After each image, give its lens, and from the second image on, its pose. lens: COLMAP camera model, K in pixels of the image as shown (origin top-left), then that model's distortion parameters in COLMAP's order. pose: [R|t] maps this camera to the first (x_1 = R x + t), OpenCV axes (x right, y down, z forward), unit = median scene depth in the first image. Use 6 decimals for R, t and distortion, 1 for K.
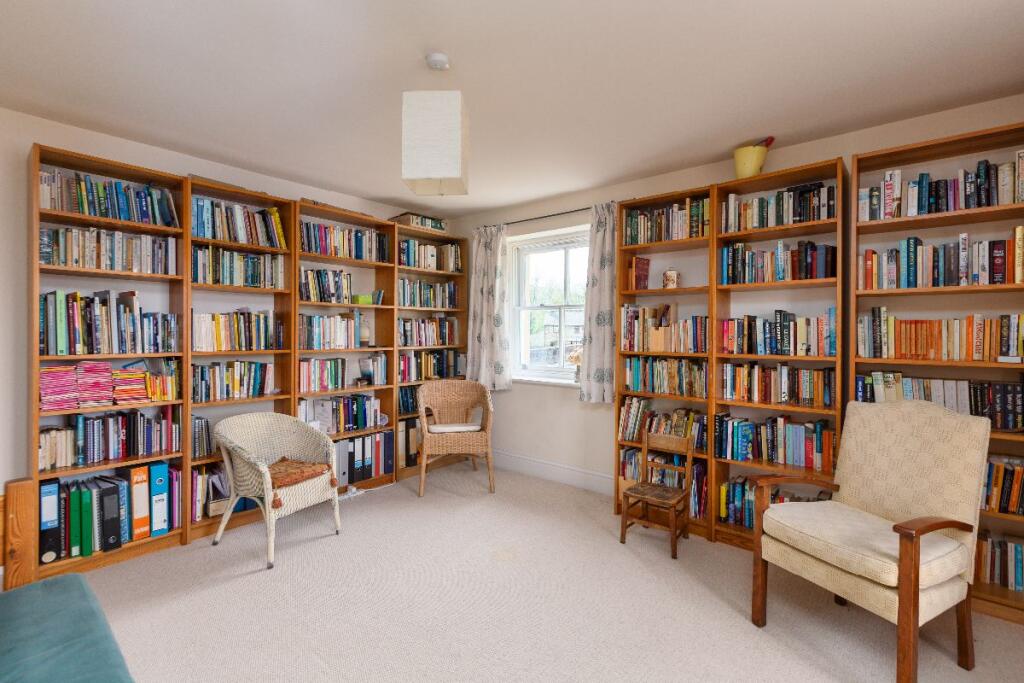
lens RADIAL K [[462.1, 0, 510.9], [0, 462.1, 336.6], [0, 0, 1]] dist [-0.003839, -0.001055]
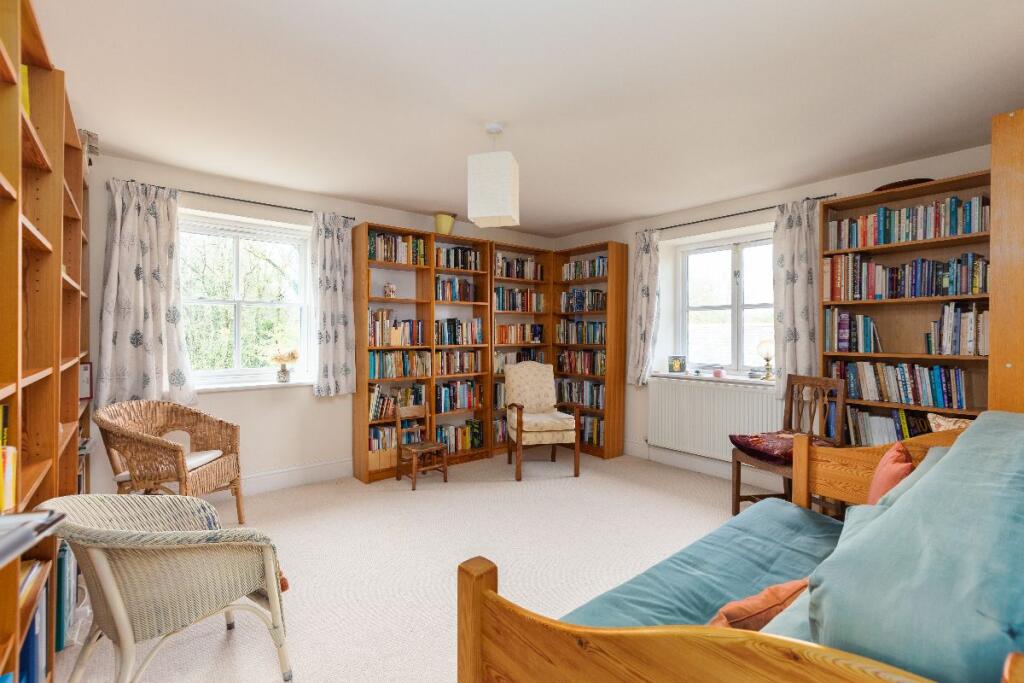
lens RADIAL K [[462.1, 0, 508.6], [0, 462.1, 336.5], [0, 0, 1]] dist [-0.003839, -0.001055]
pose [[0.194495, -0.009887, 0.980854, -0.989329], [0.009129, 0.999924, 0.008269, -0.002210], [-0.980861, 0.007346, 0.194570, 0.466224]]
